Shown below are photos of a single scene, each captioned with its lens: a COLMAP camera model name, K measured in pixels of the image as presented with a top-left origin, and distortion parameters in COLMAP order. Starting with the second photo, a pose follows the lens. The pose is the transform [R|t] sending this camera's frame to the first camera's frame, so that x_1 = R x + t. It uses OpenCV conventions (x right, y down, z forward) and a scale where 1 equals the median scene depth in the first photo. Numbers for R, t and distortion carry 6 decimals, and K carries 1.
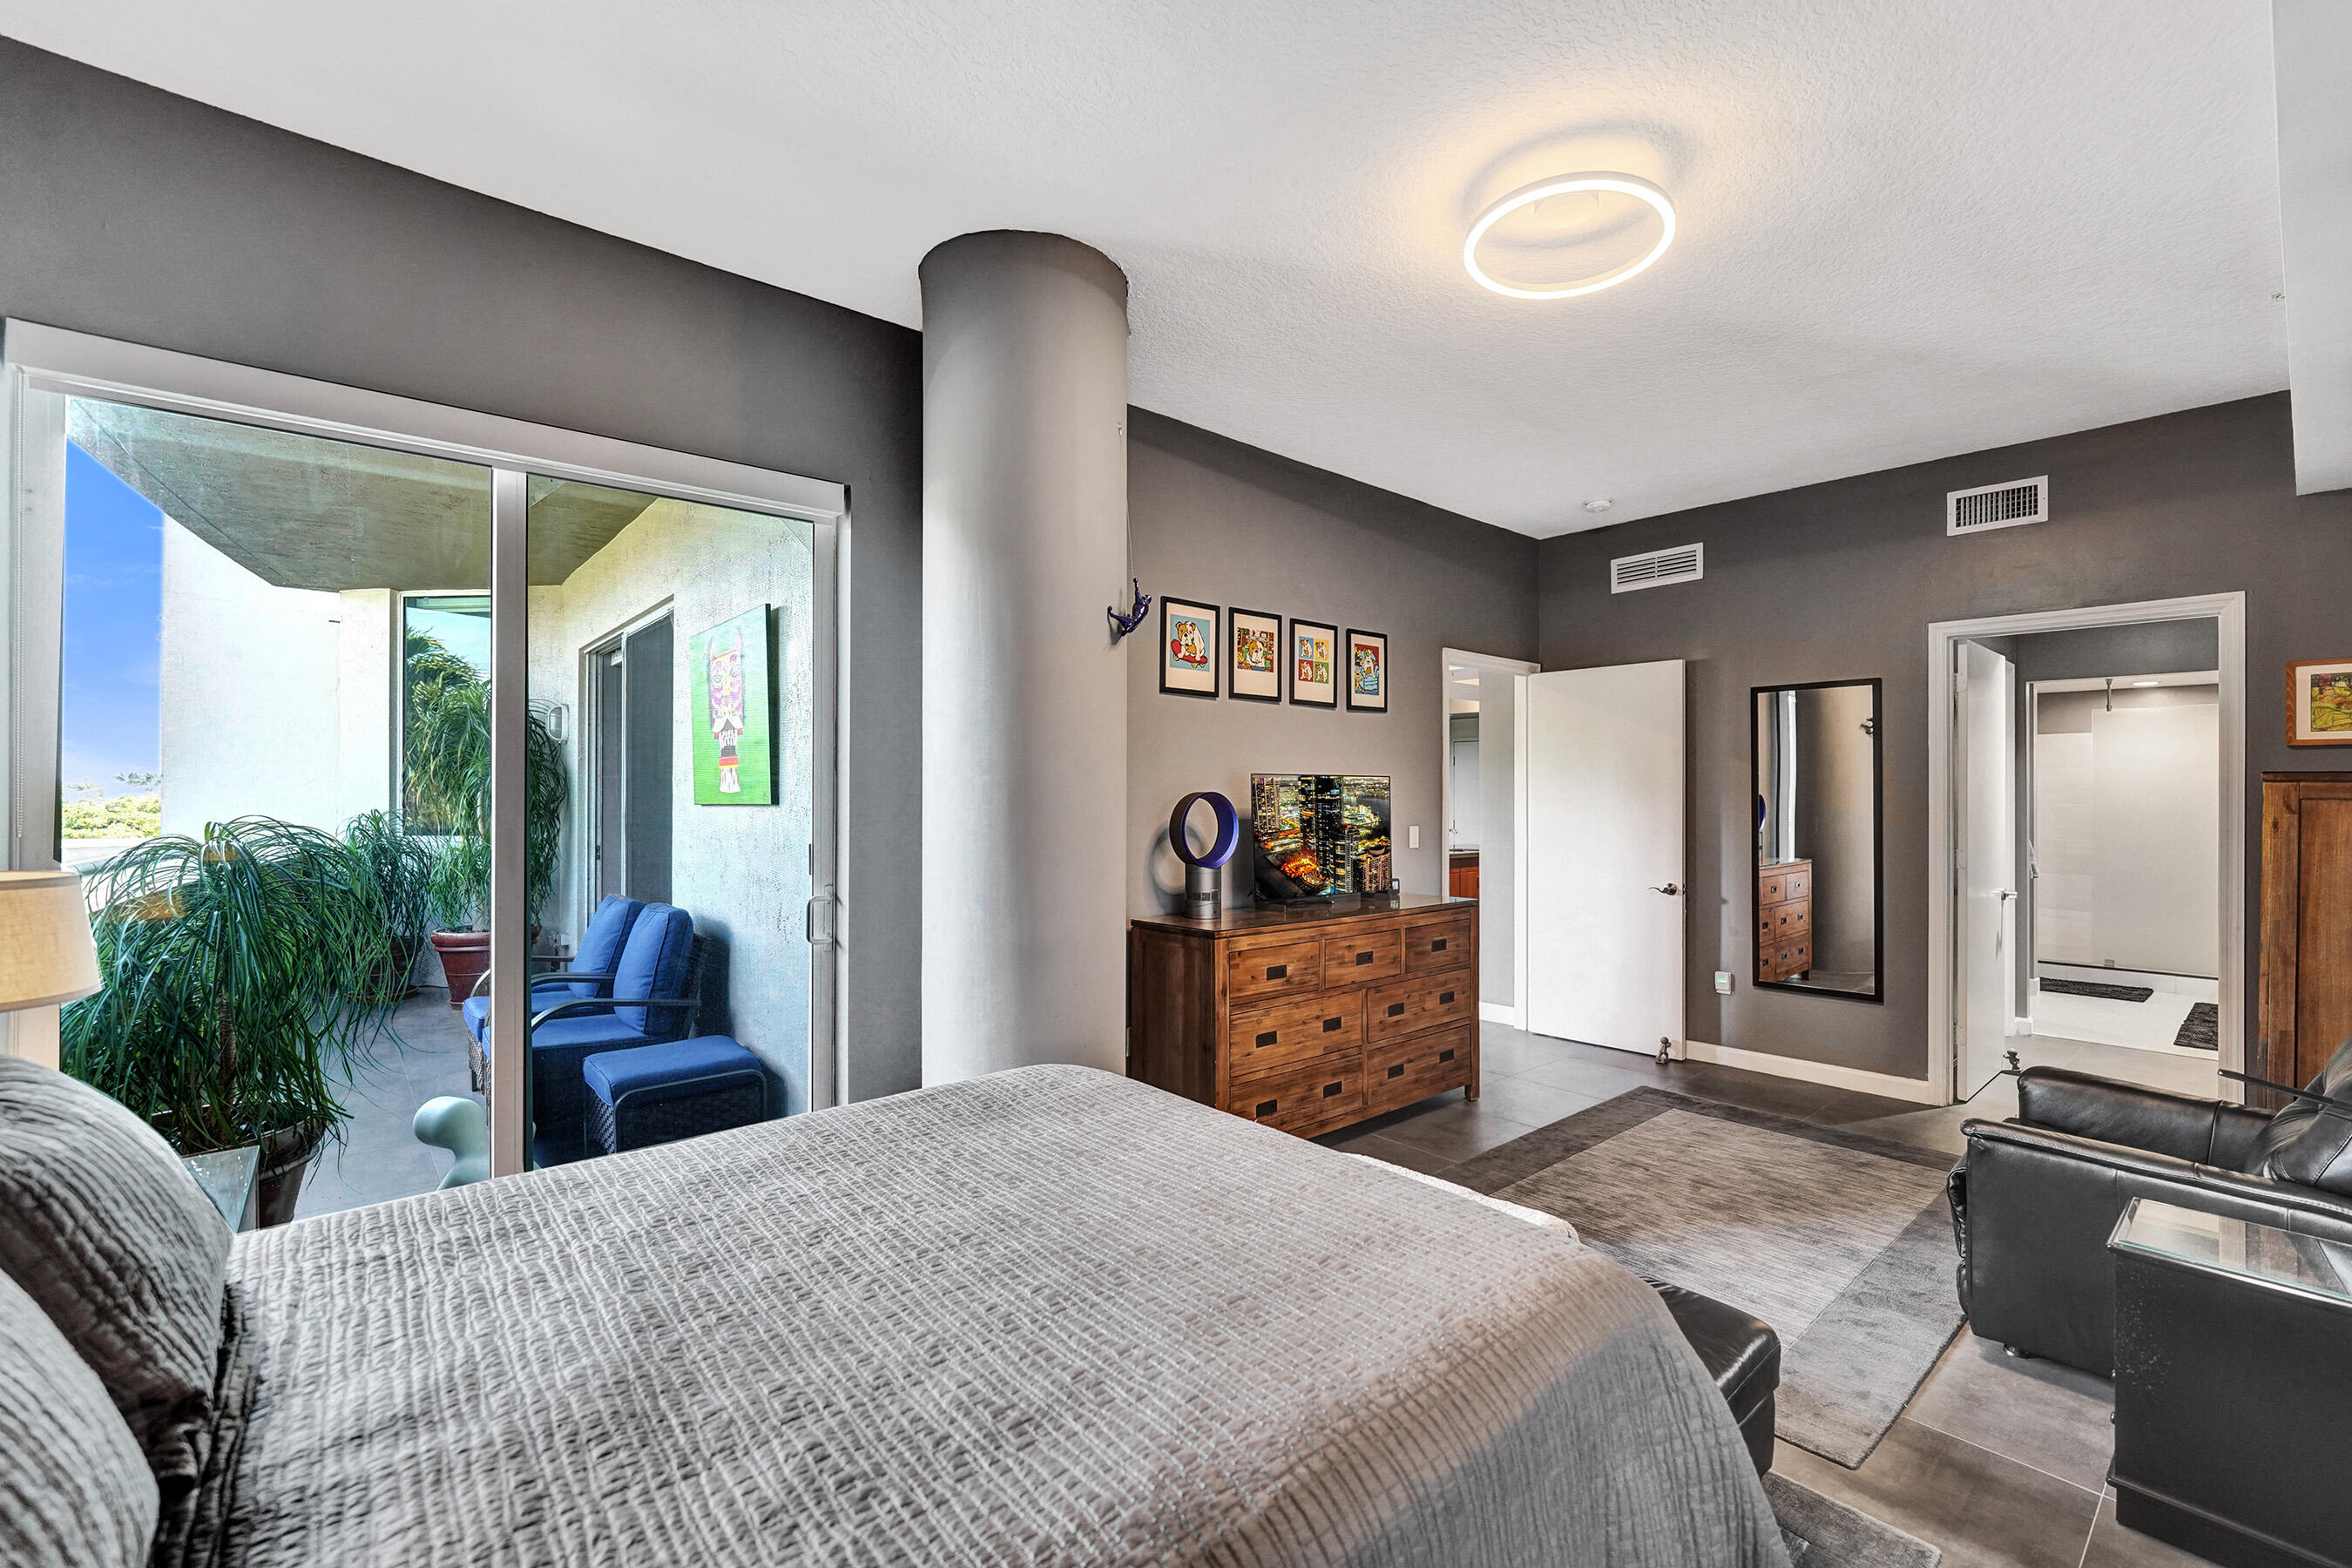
lens RADIAL K [[995.3, 0, 1191.6], [0, 995.3, 788.4], [0, 0, 1]] dist [-0.008181, 0.002198]
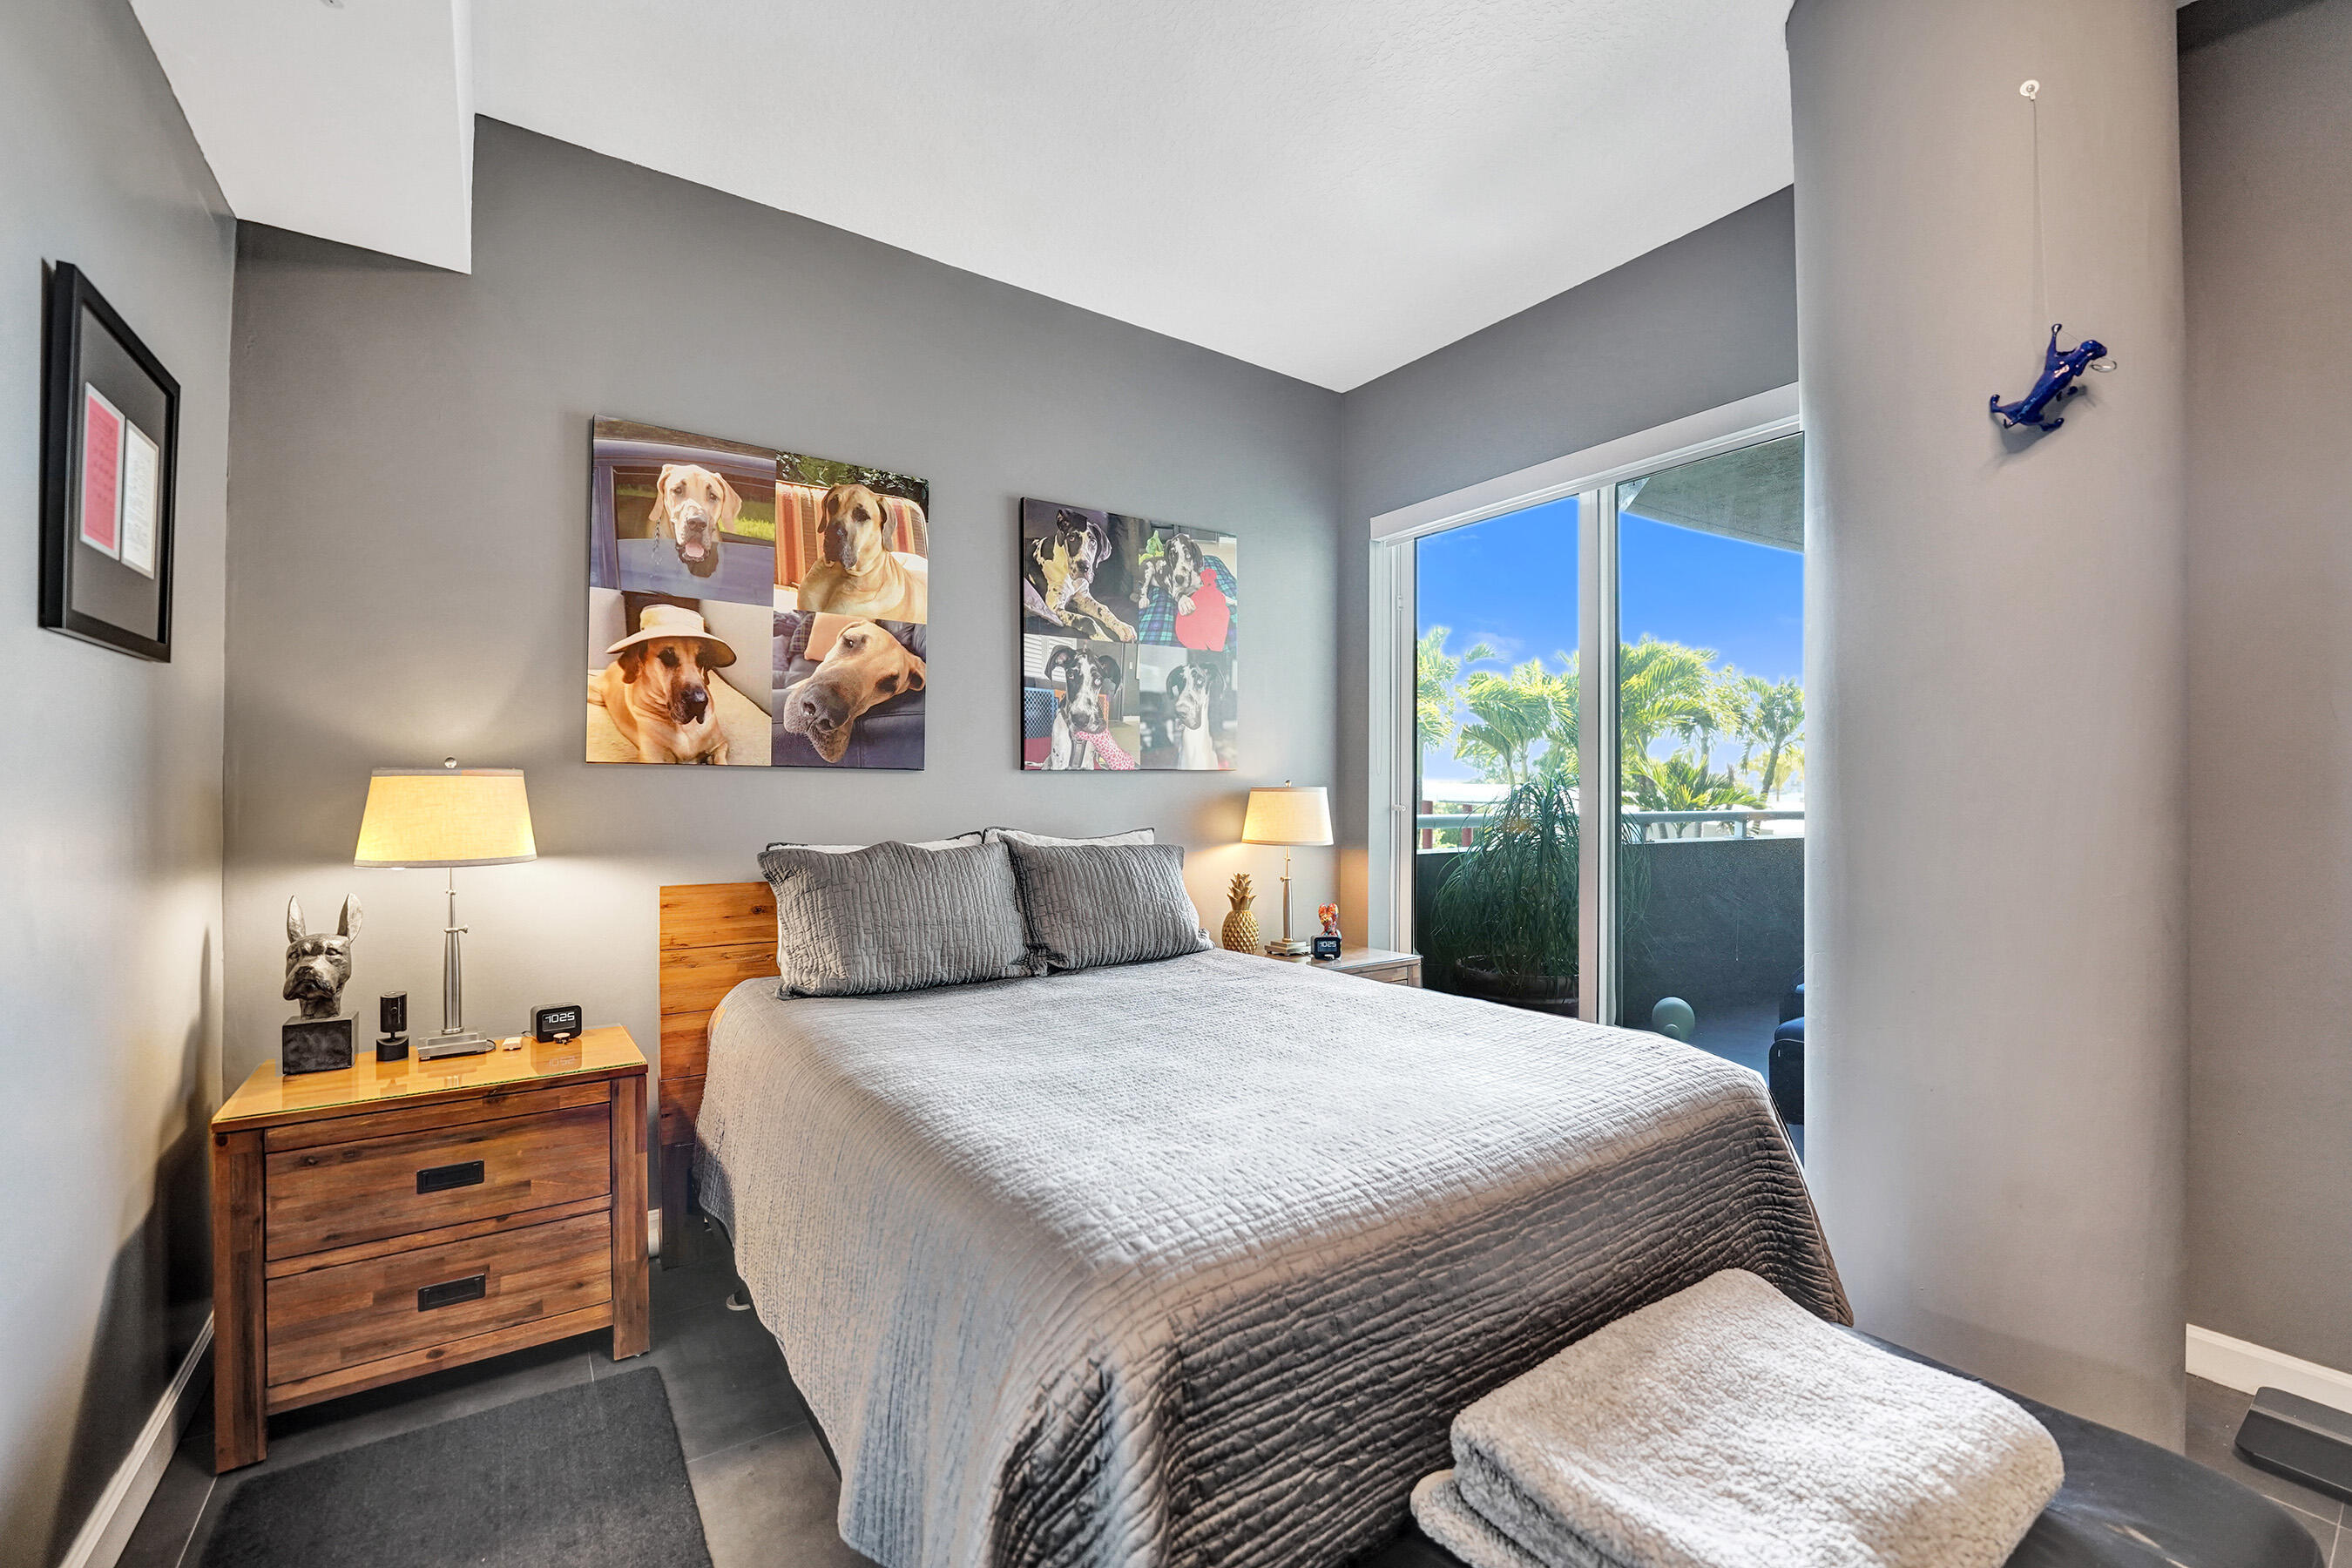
lens RADIAL K [[995.3, 0, 1189.5], [0, 995.3, 778.2], [0, 0, 1]] dist [-0.008181, 0.002198]
pose [[-0.096204, -0.006142, -0.995343, 0.359457], [0.002490, 0.999976, -0.006411, 0.035785], [0.995359, -0.003095, -0.096186, 0.349470]]
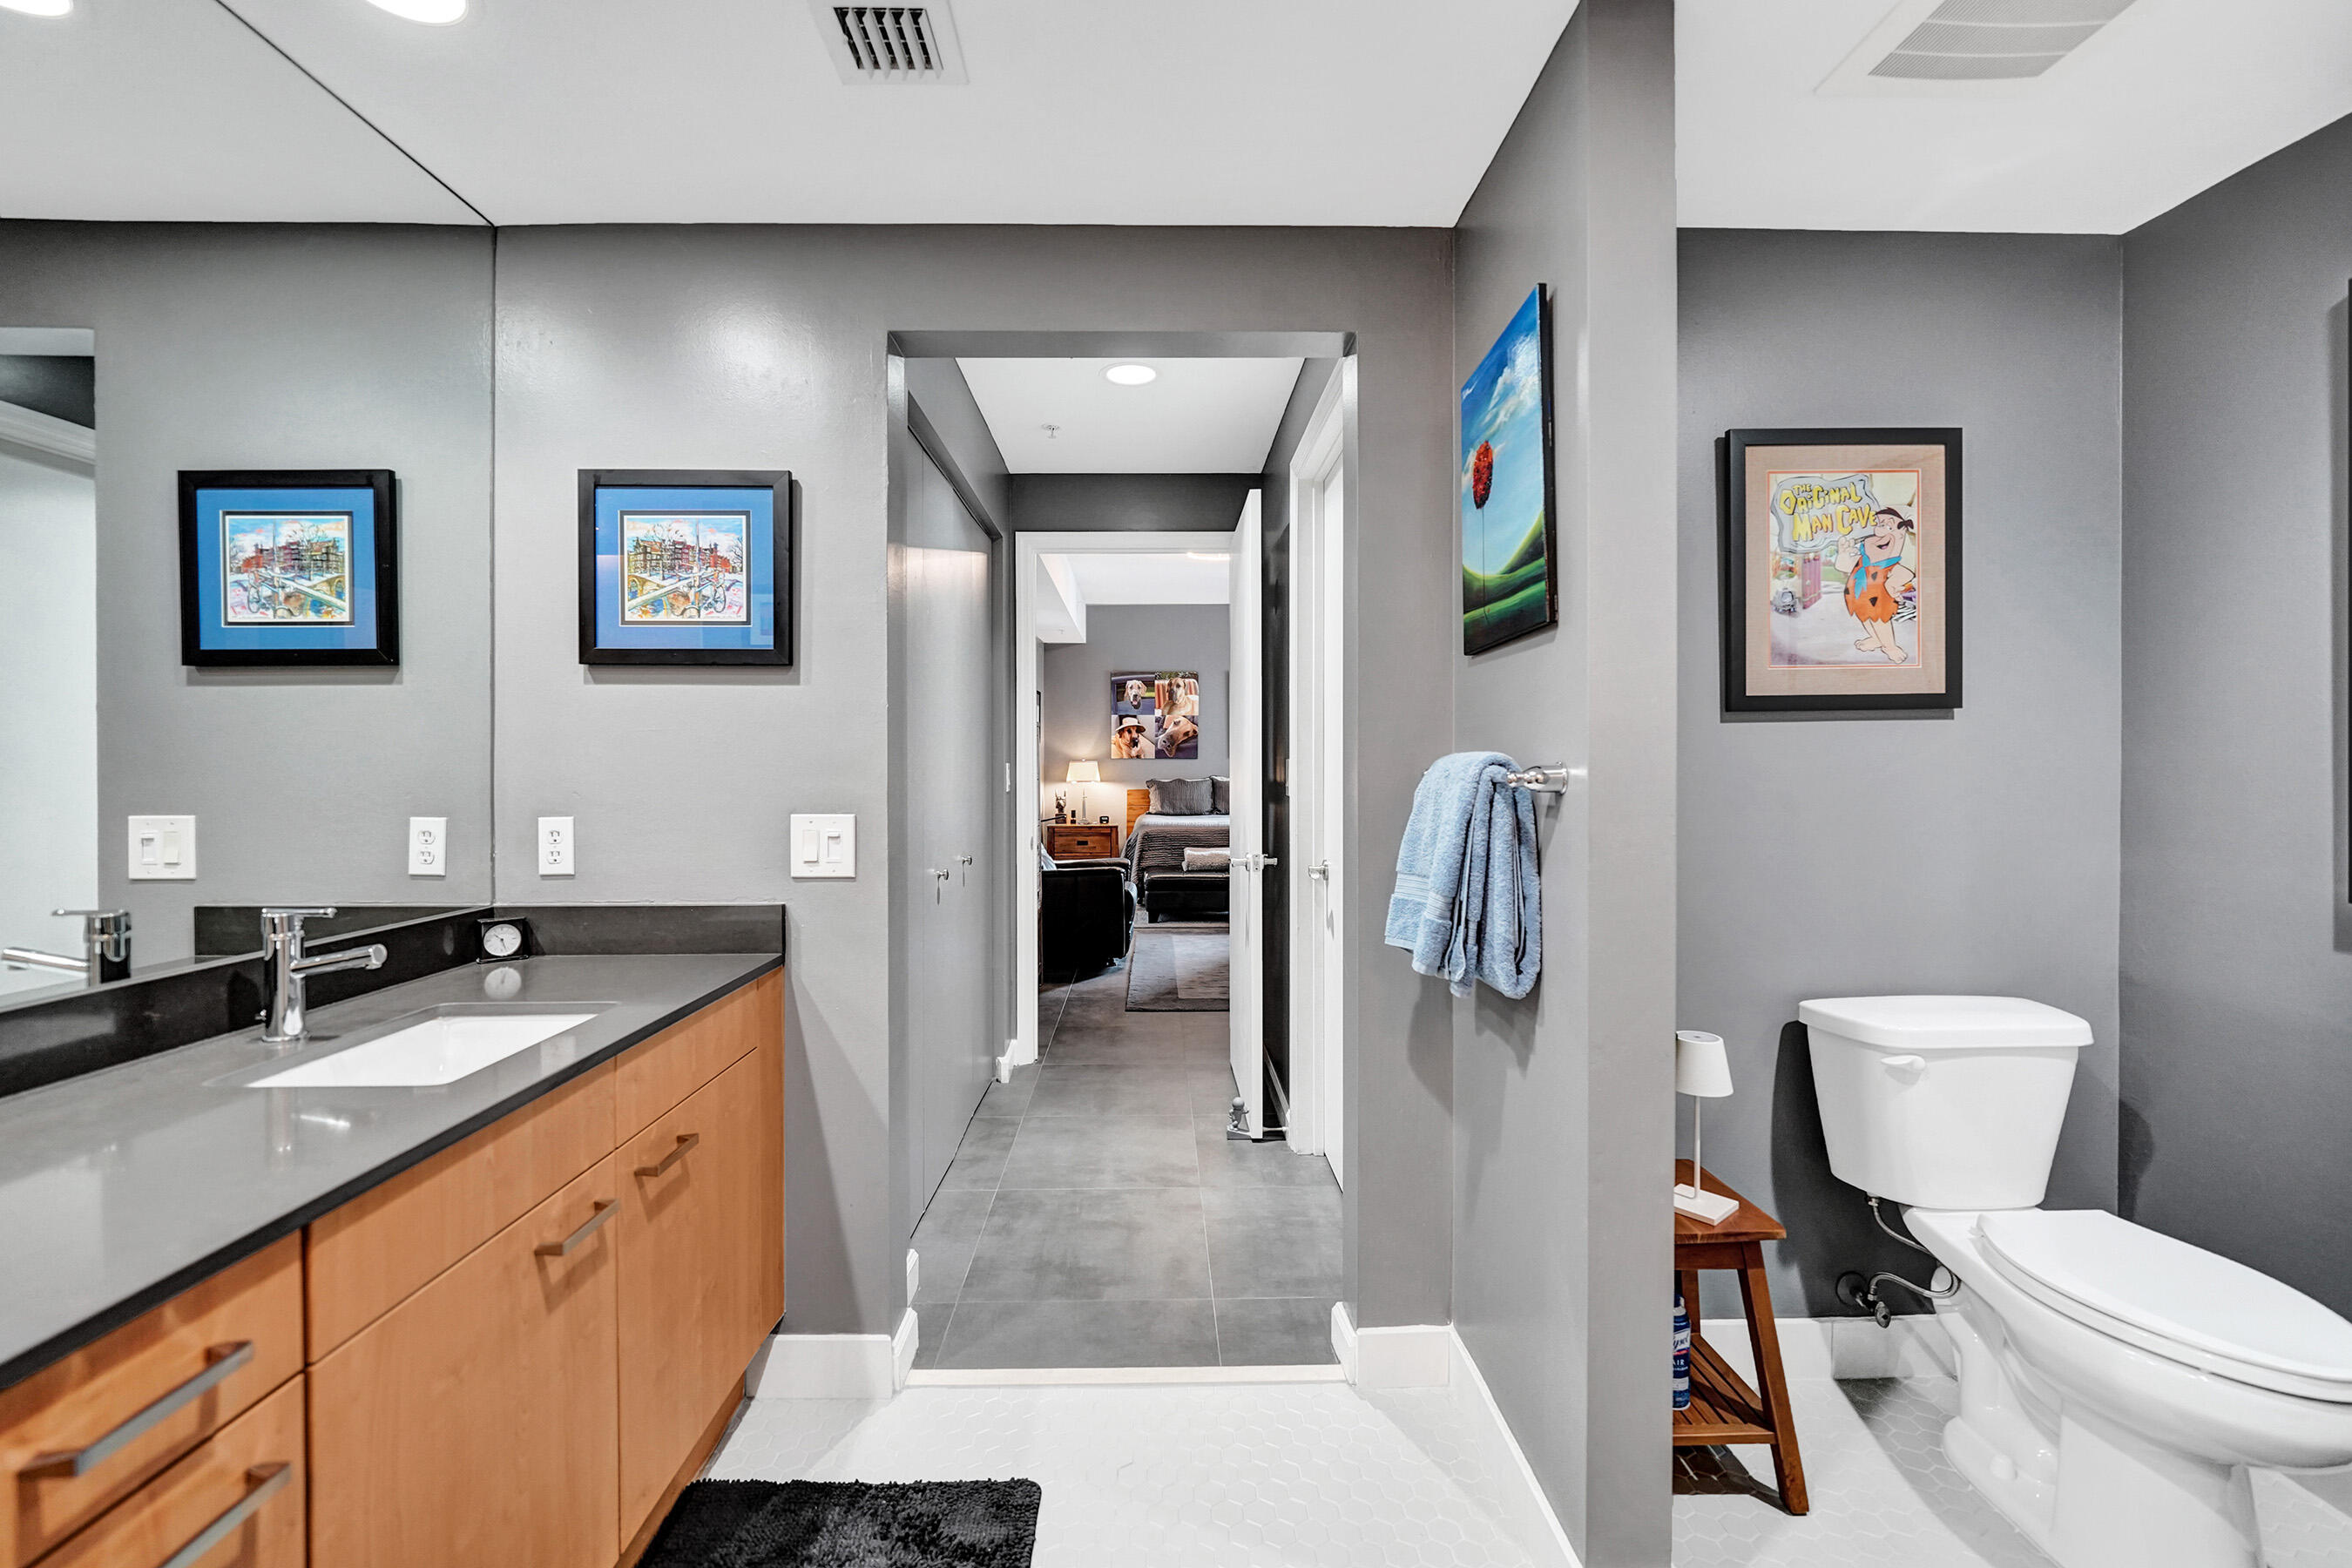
lens RADIAL K [[995.3, 0, 1178.7], [0, 995.3, 767.0], [0, 0, 1]] dist [-0.008181, 0.002198]
pose [[-0.626974, 0.000559, -0.779040, 1.785527], [0.011121, 0.999904, -0.008233, 0.068275], [0.778961, -0.013825, -0.626920, 1.780409]]
